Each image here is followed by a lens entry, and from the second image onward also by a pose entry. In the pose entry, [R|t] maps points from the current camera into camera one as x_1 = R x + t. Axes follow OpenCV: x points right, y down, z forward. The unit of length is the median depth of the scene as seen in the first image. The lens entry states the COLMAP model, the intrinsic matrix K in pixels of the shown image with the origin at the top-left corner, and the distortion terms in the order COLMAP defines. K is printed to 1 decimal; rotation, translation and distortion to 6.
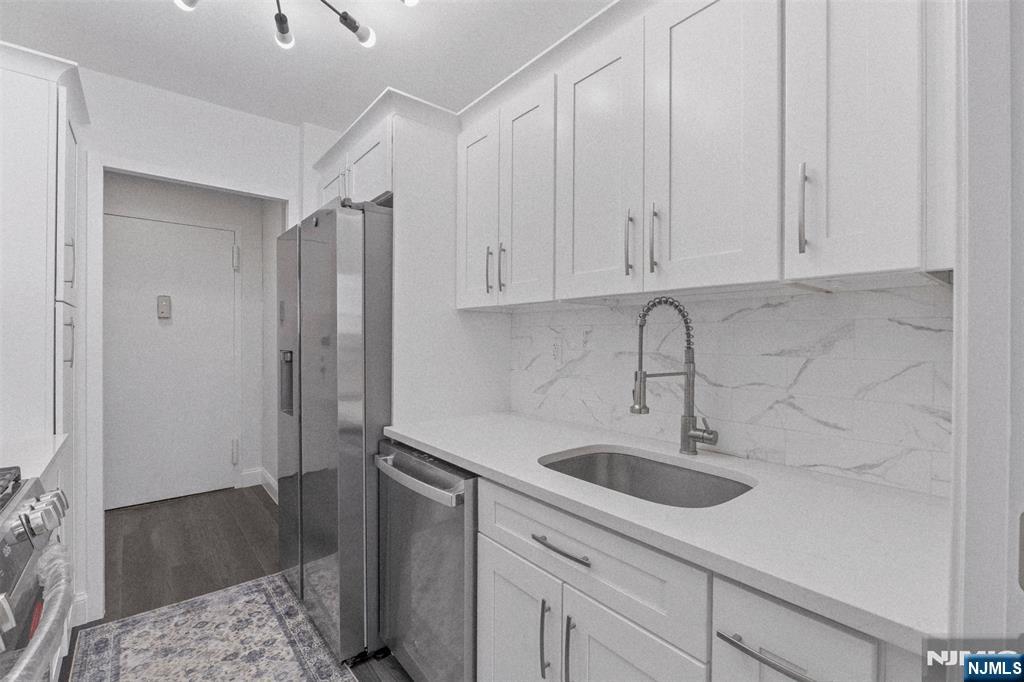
lens RADIAL K [[451.4, 0, 511.0], [0, 451.4, 337.8], [0, 0, 1]] dist [-0.009375, 0.000156]
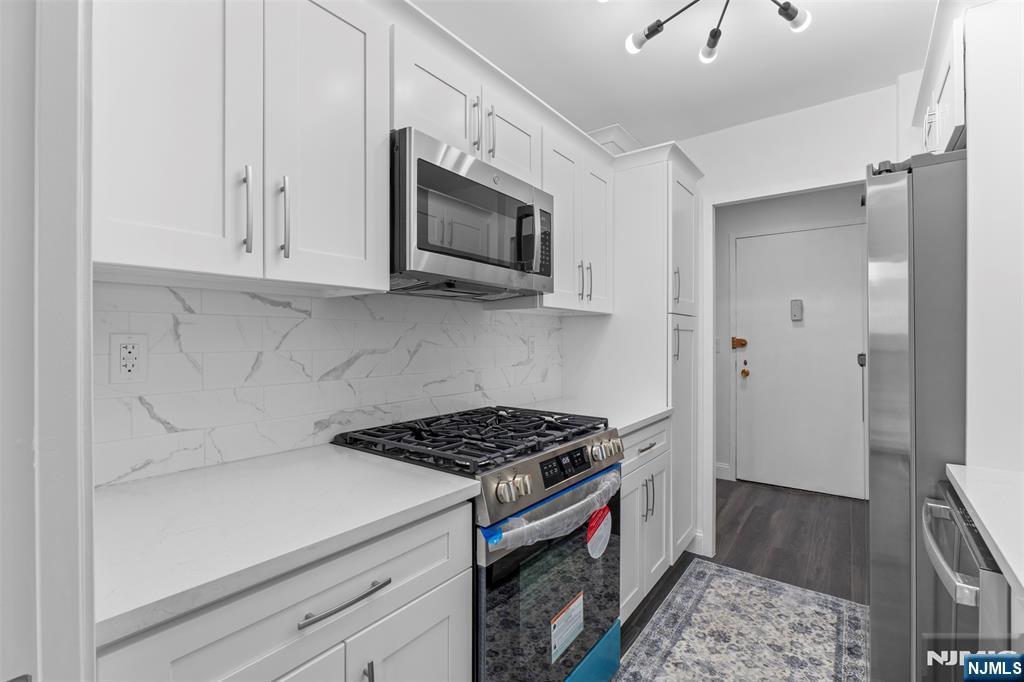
lens RADIAL K [[451.4, 0, 514.2], [0, 451.4, 339.9], [0, 0, 1]] dist [-0.009375, 0.000156]
pose [[0.229099, 0.001836, -0.973401, 0.214686], [0.001039, 0.999997, 0.002131, -0.000987], [0.973403, -0.001500, 0.229096, 0.154768]]
